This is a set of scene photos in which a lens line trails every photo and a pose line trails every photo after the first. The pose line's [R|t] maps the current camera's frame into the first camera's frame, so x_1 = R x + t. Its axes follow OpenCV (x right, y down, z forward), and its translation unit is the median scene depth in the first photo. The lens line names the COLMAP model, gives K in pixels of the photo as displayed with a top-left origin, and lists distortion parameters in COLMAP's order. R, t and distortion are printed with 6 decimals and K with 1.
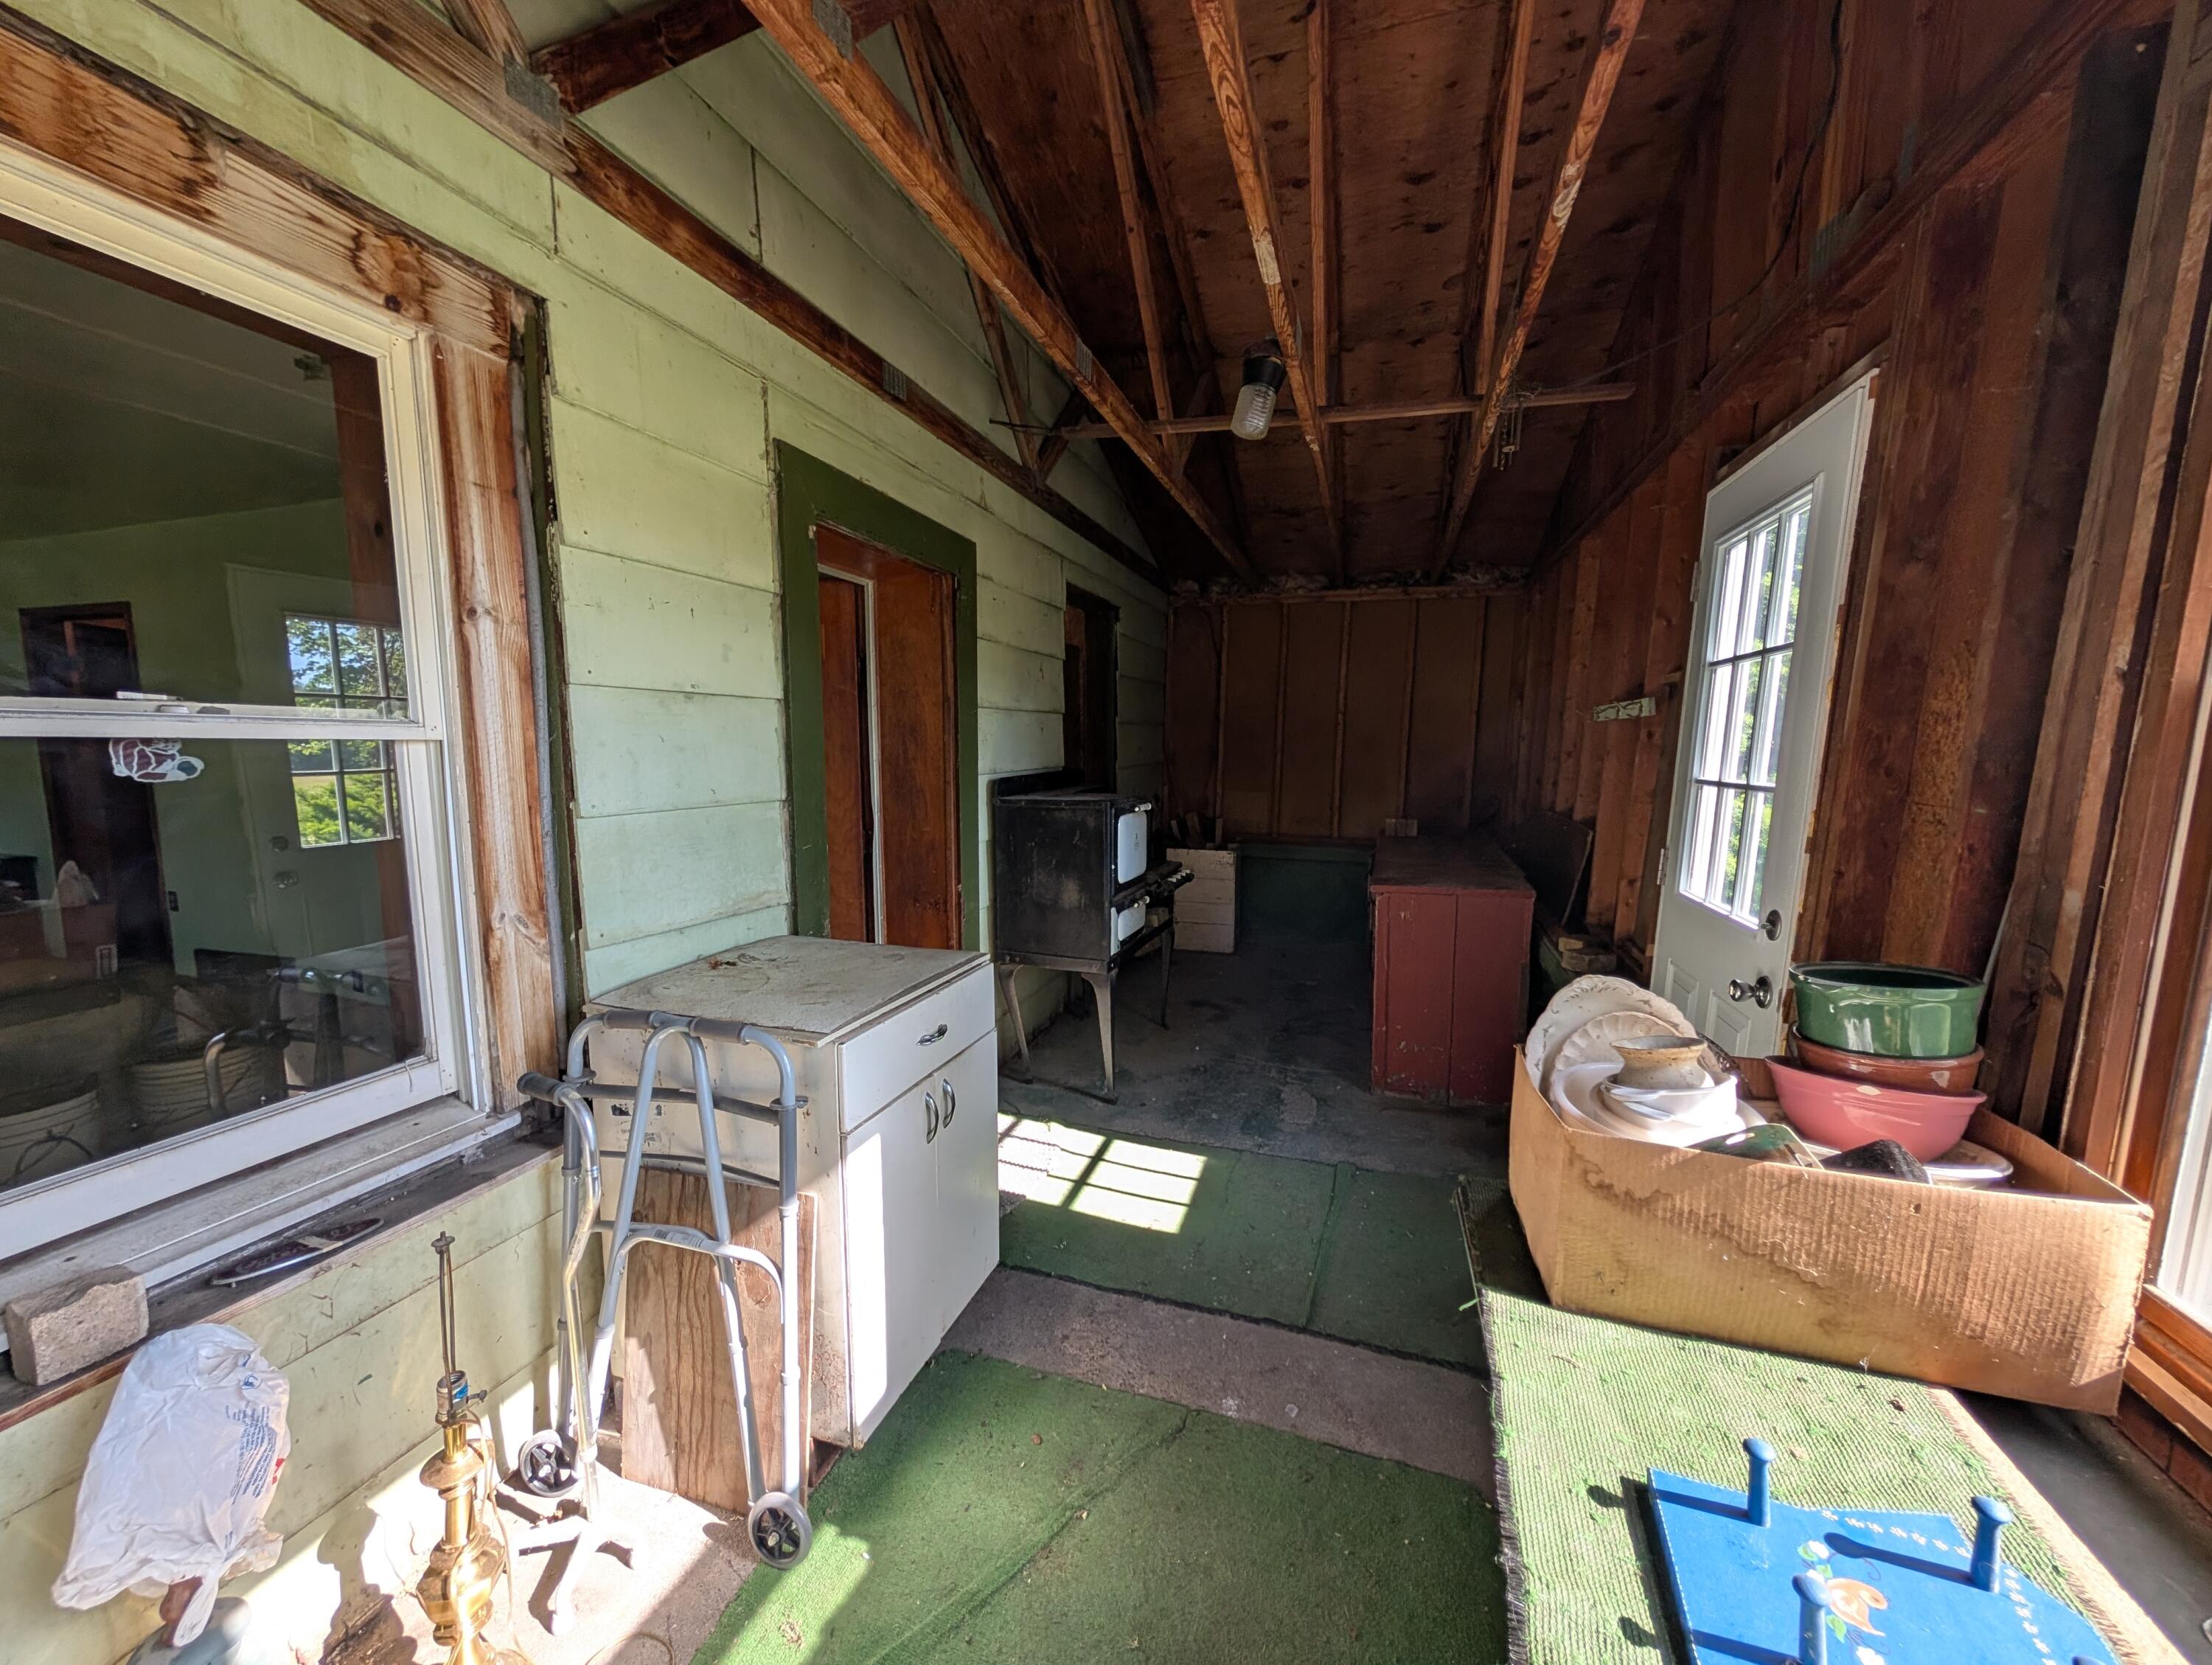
lens RADIAL K [[840.1, 0, 1100.6], [0, 840.1, 850.5], [0, 0, 1]] dist [-0.001529, 0.000181]
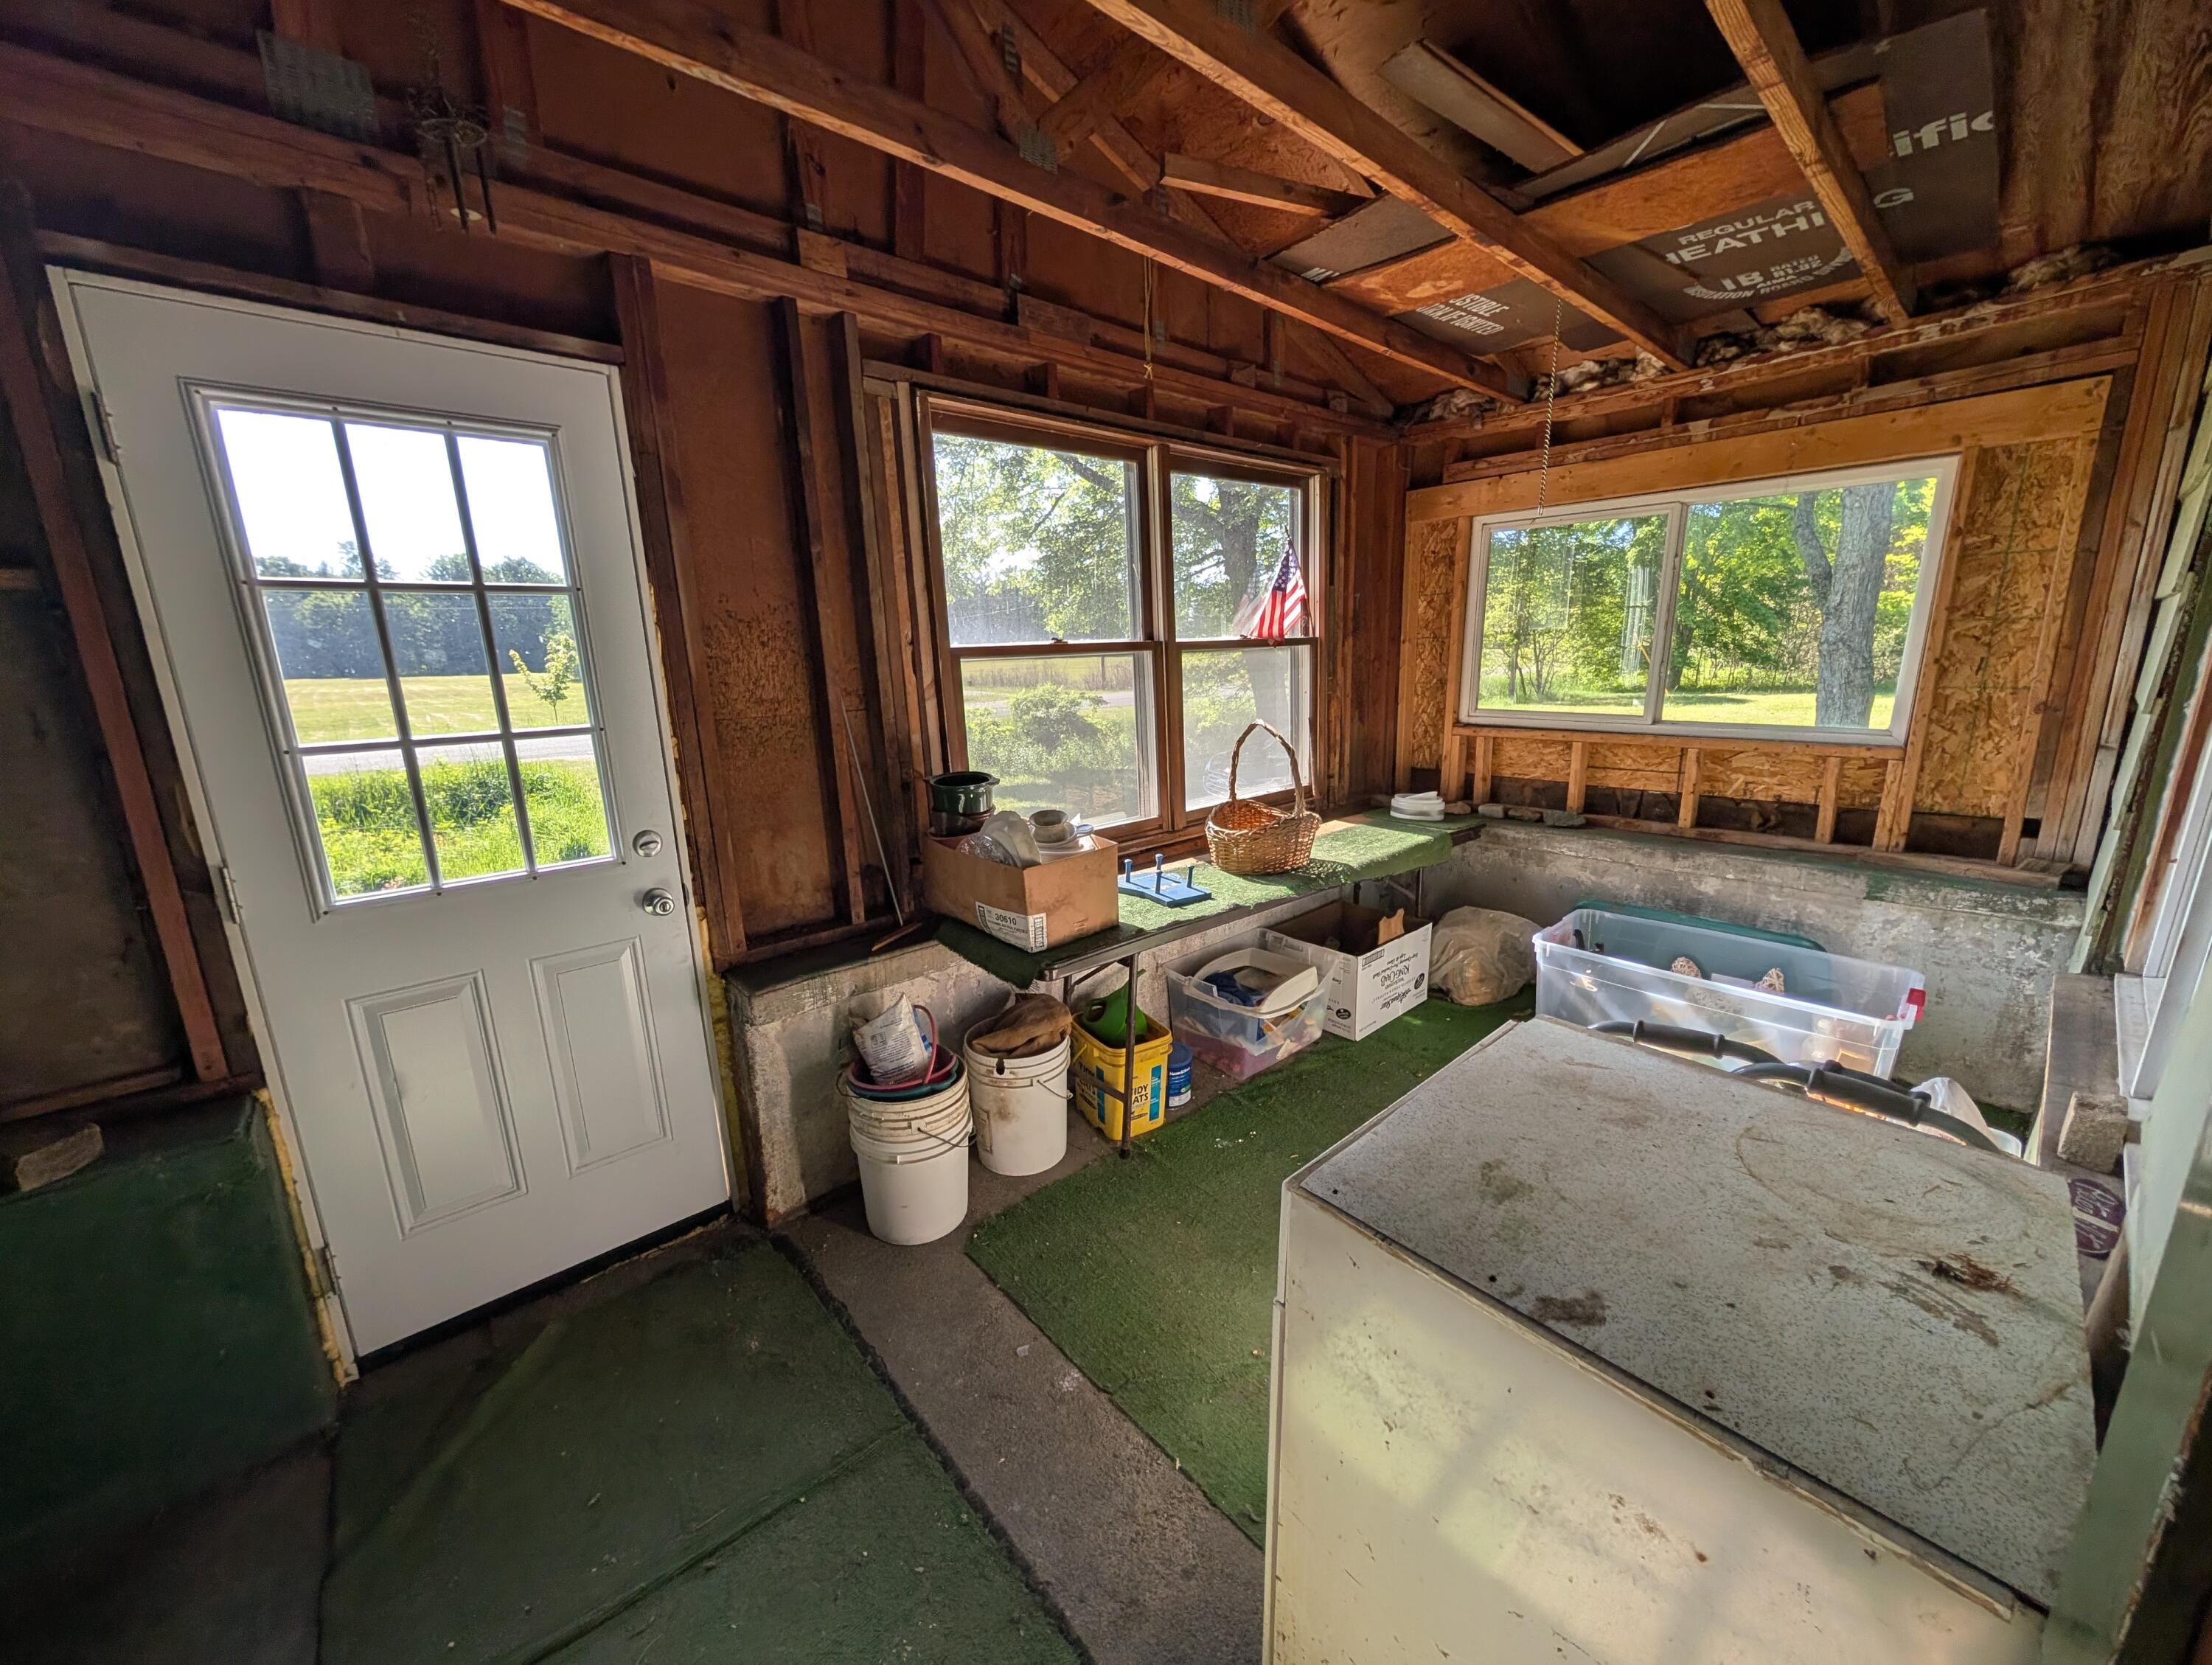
lens RADIAL K [[840.1, 0, 1110.5], [0, 840.1, 837.7], [0, 0, 1]] dist [-0.001529, 0.000181]
pose [[-0.864708, -0.097320, 0.492756, -0.301395], [0.086504, 0.937534, 0.336966, -0.239964], [-0.494770, 0.334003, -0.802275, 1.569957]]
